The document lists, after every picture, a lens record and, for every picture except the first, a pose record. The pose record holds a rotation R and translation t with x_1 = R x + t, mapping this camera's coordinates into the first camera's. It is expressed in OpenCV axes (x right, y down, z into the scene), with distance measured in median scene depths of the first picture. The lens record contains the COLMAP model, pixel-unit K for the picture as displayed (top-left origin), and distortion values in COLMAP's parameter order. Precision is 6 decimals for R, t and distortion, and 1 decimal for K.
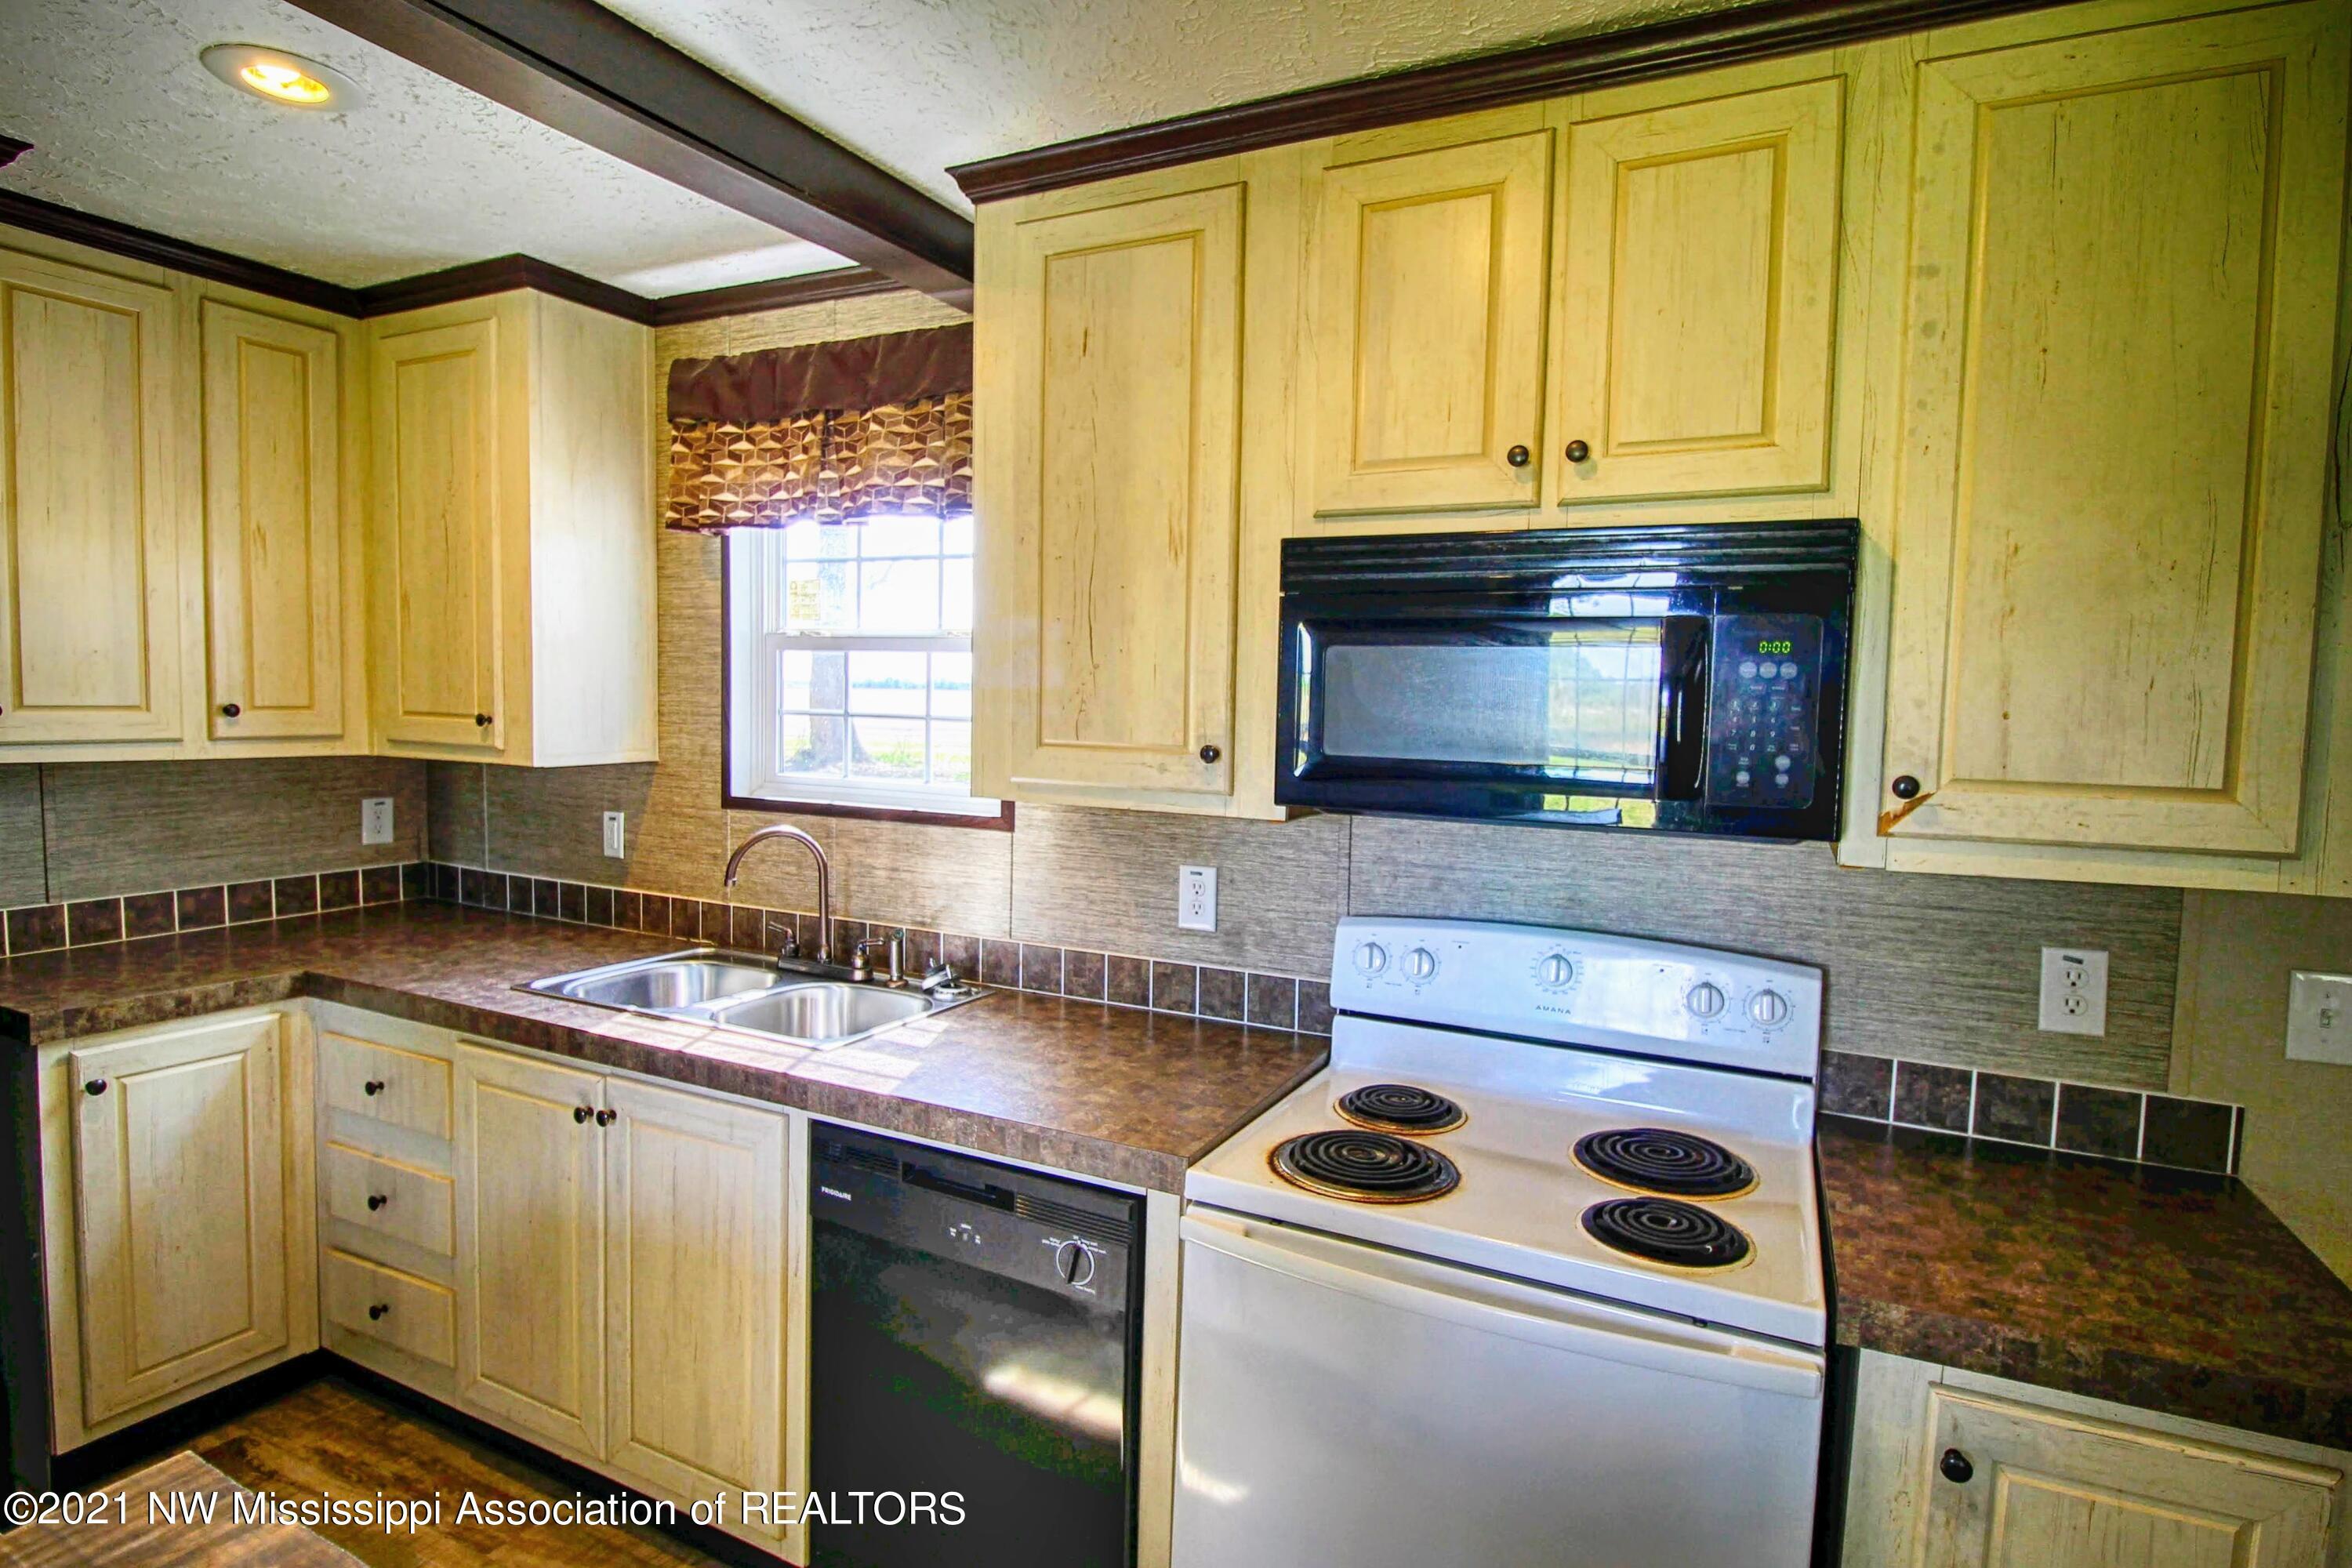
lens RADIAL K [[1231.1, 0, 1219.1], [0, 1231.1, 768.3], [0, 0, 1]] dist [-0.000676, -0.000438]
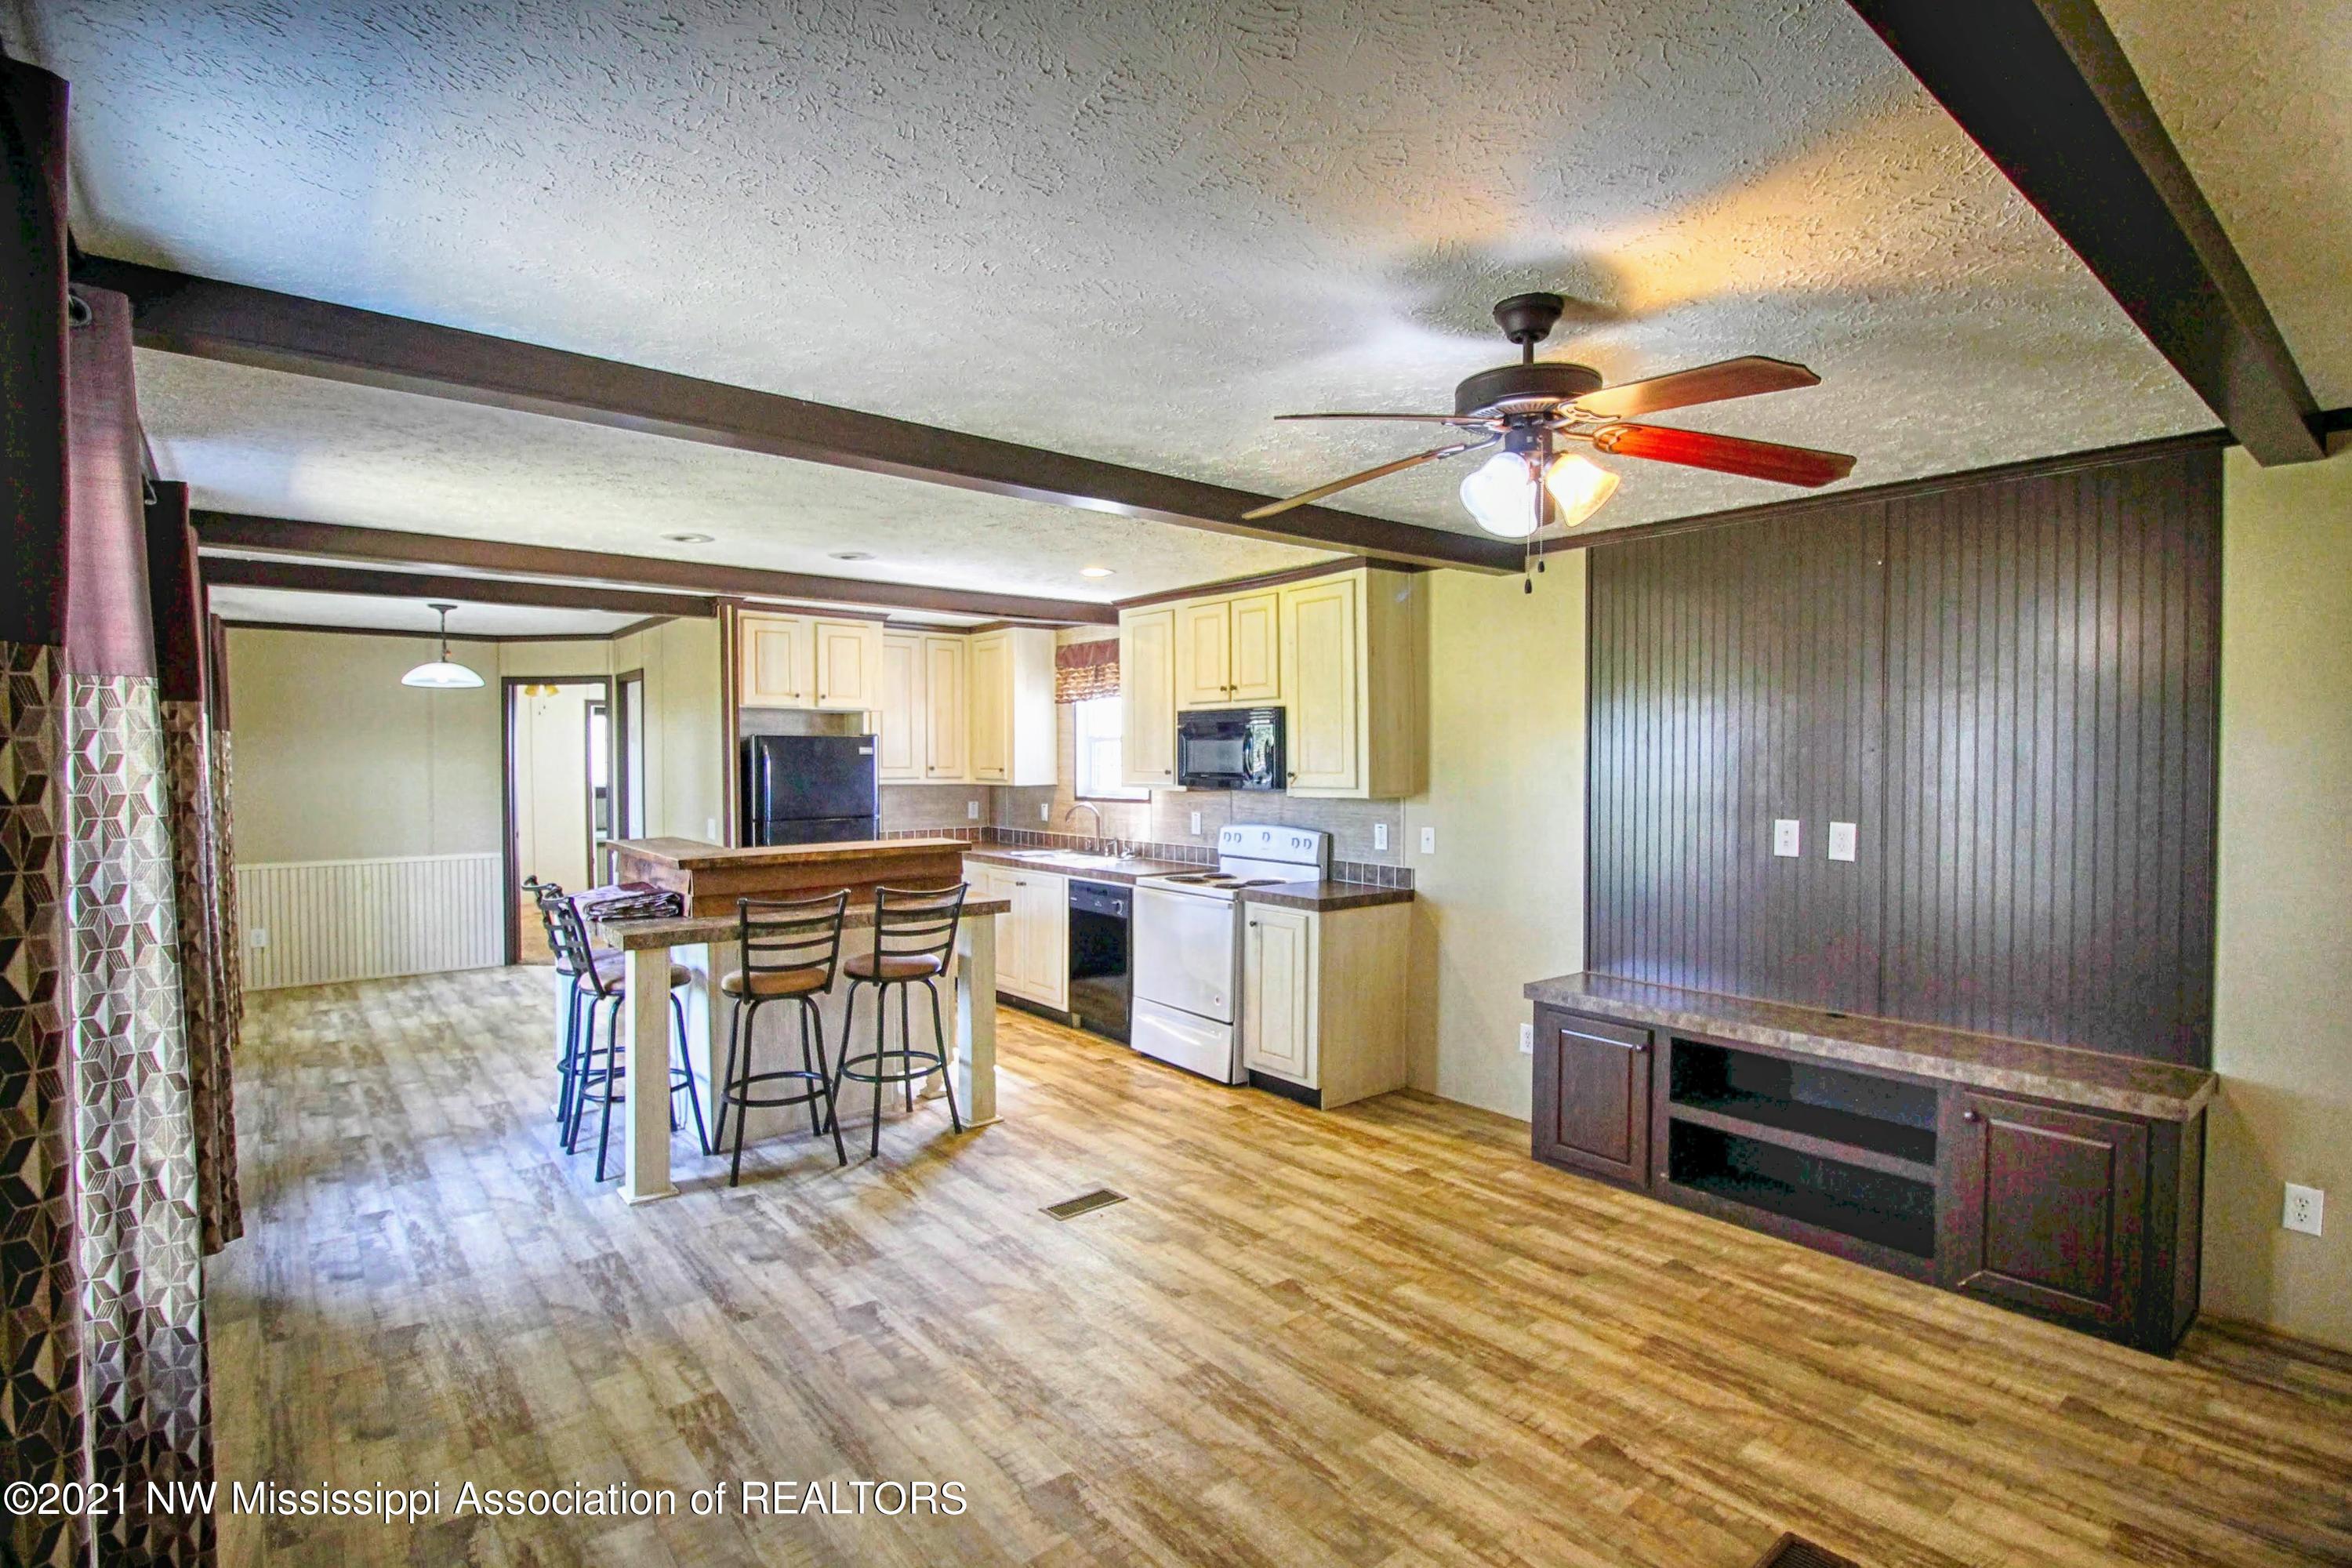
lens RADIAL K [[1112.9, 0, 1176.0], [0, 1112.9, 784.0], [0, 0, 1]] dist [0.000325, 0.000107]
pose [[0.905070, -0.013701, -0.425041, 0.948708], [-0.003412, 0.999215, -0.039475, 0.101674], [0.425249, 0.037177, 0.904313, -1.280771]]
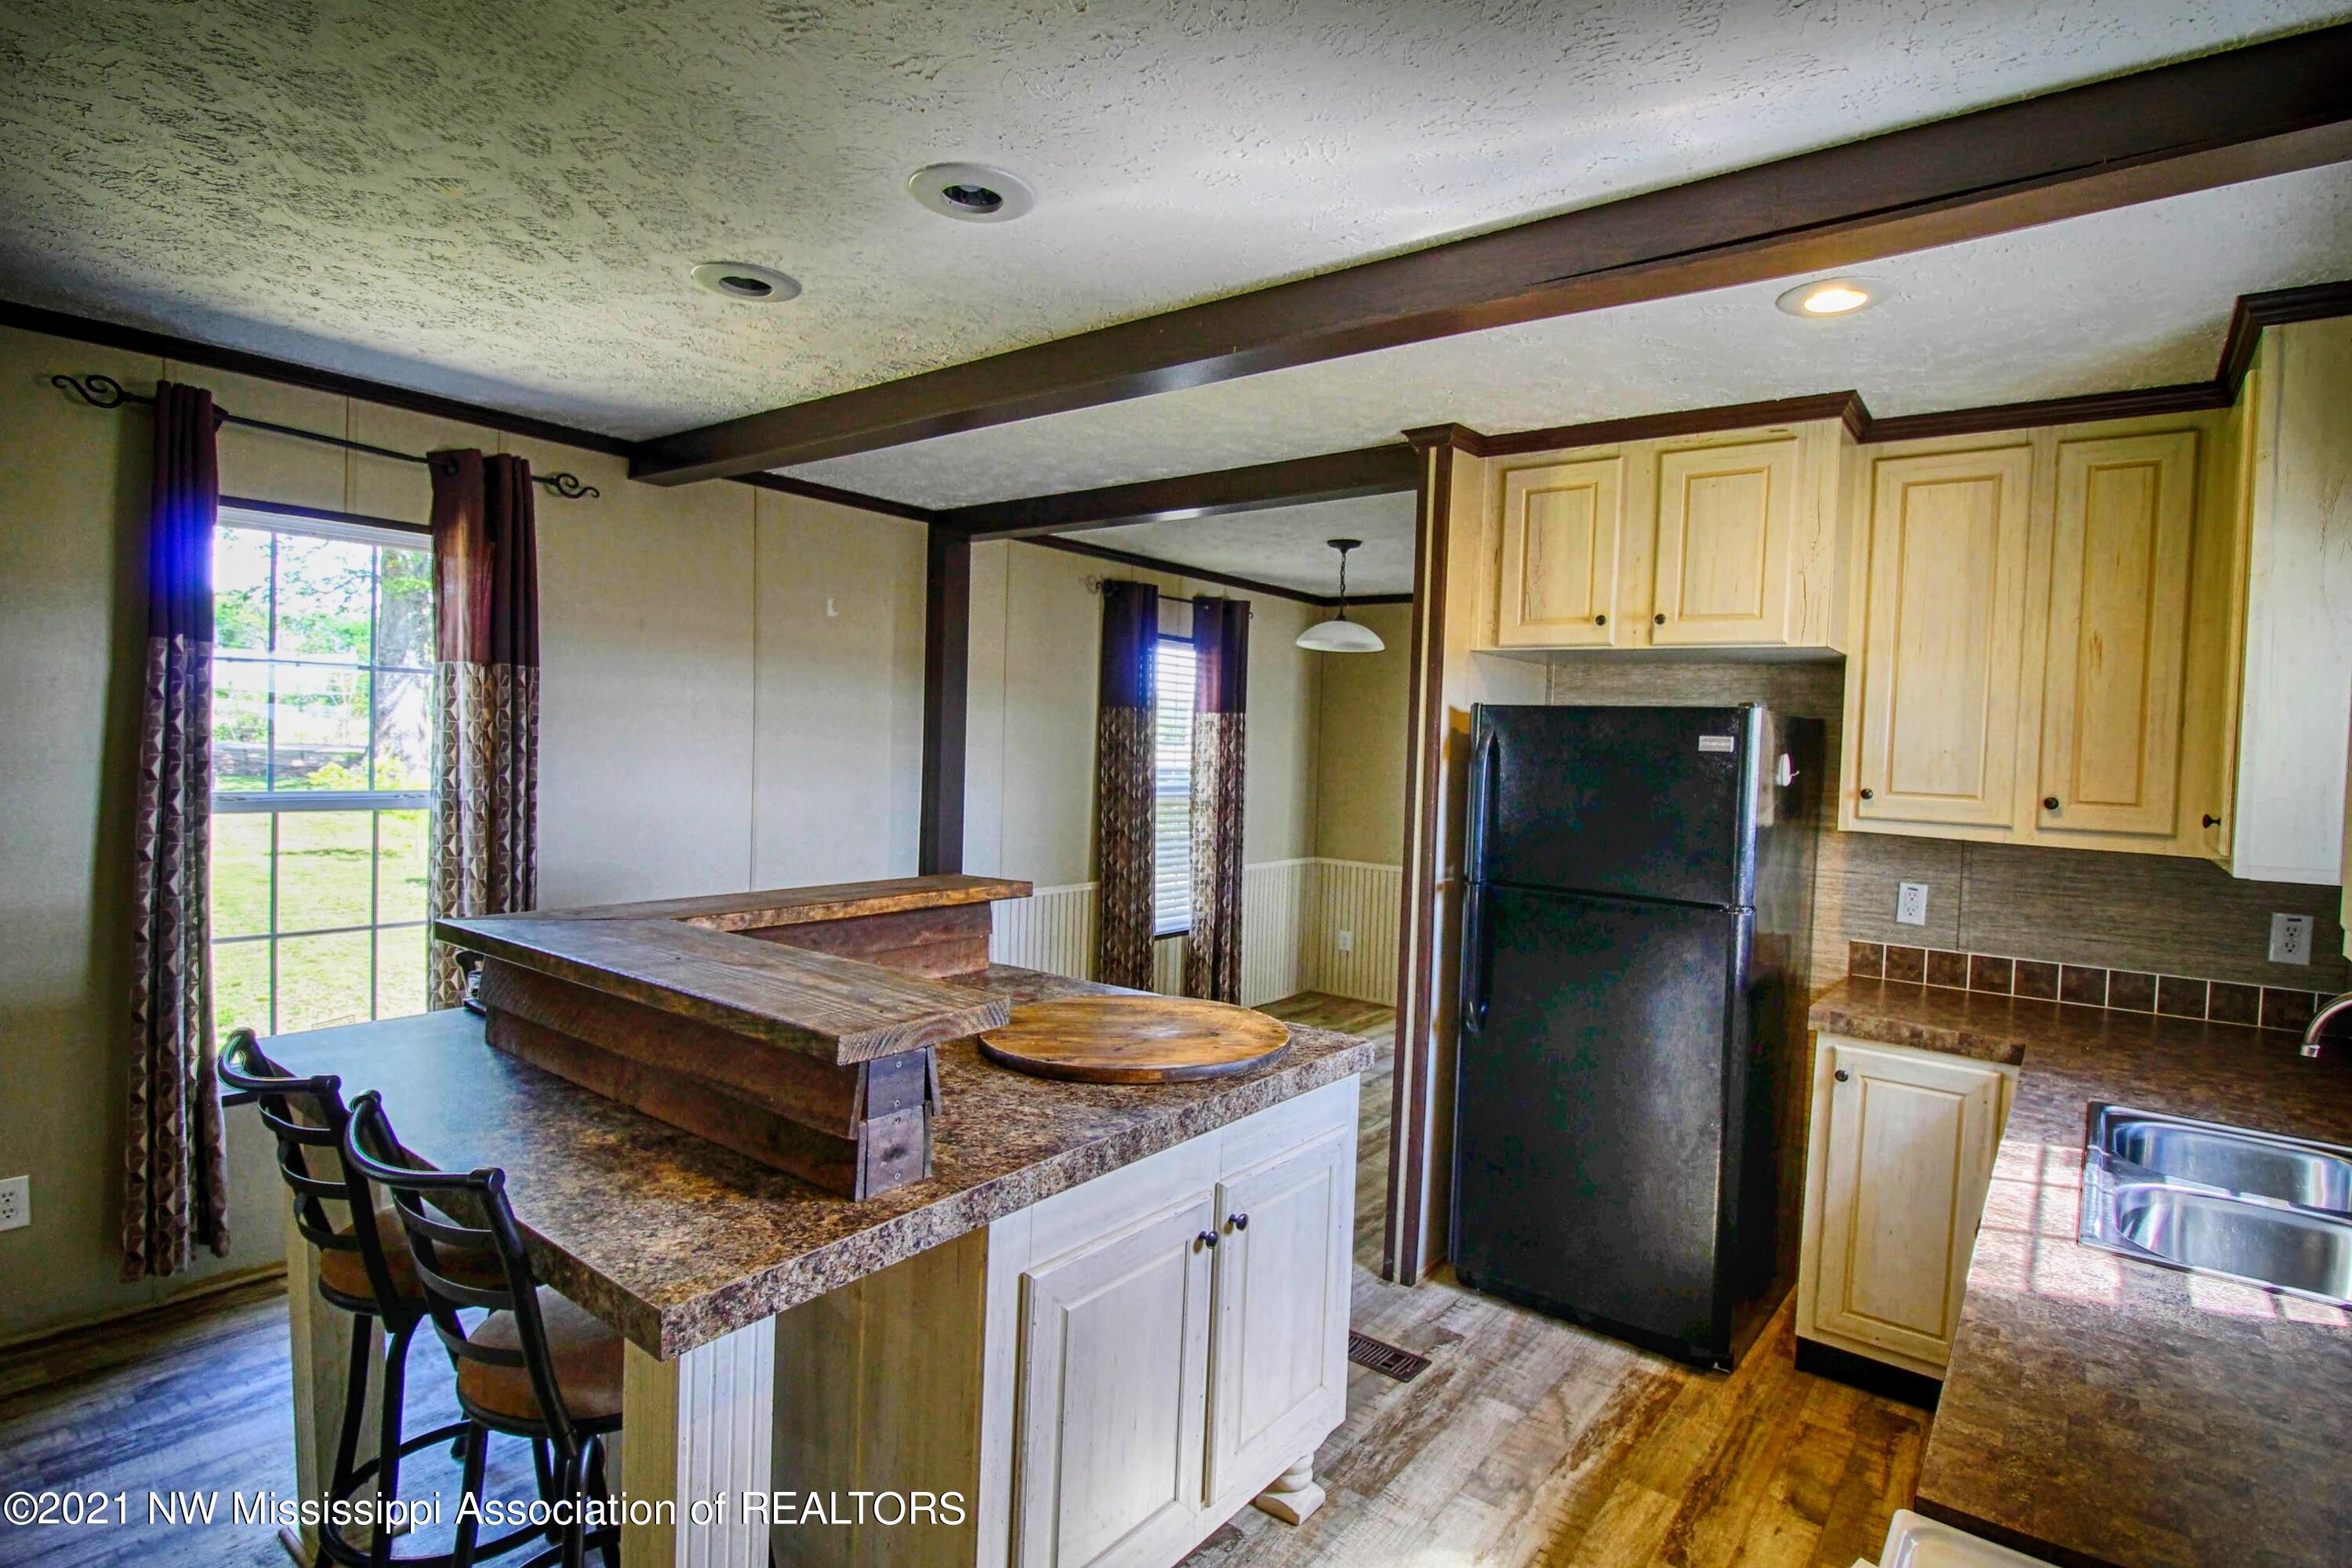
lens RADIAL K [[1166.9, 0, 1176.0], [0, 1166.9, 784.0], [0, 0, 1]] dist [-0.000191, -0.000004]
pose [[-0.213079, 0.006044, -0.977016, 0.398503], [-0.101330, 0.994452, 0.028251, -0.014254], [0.971766, 0.105021, -0.211284, 0.454600]]
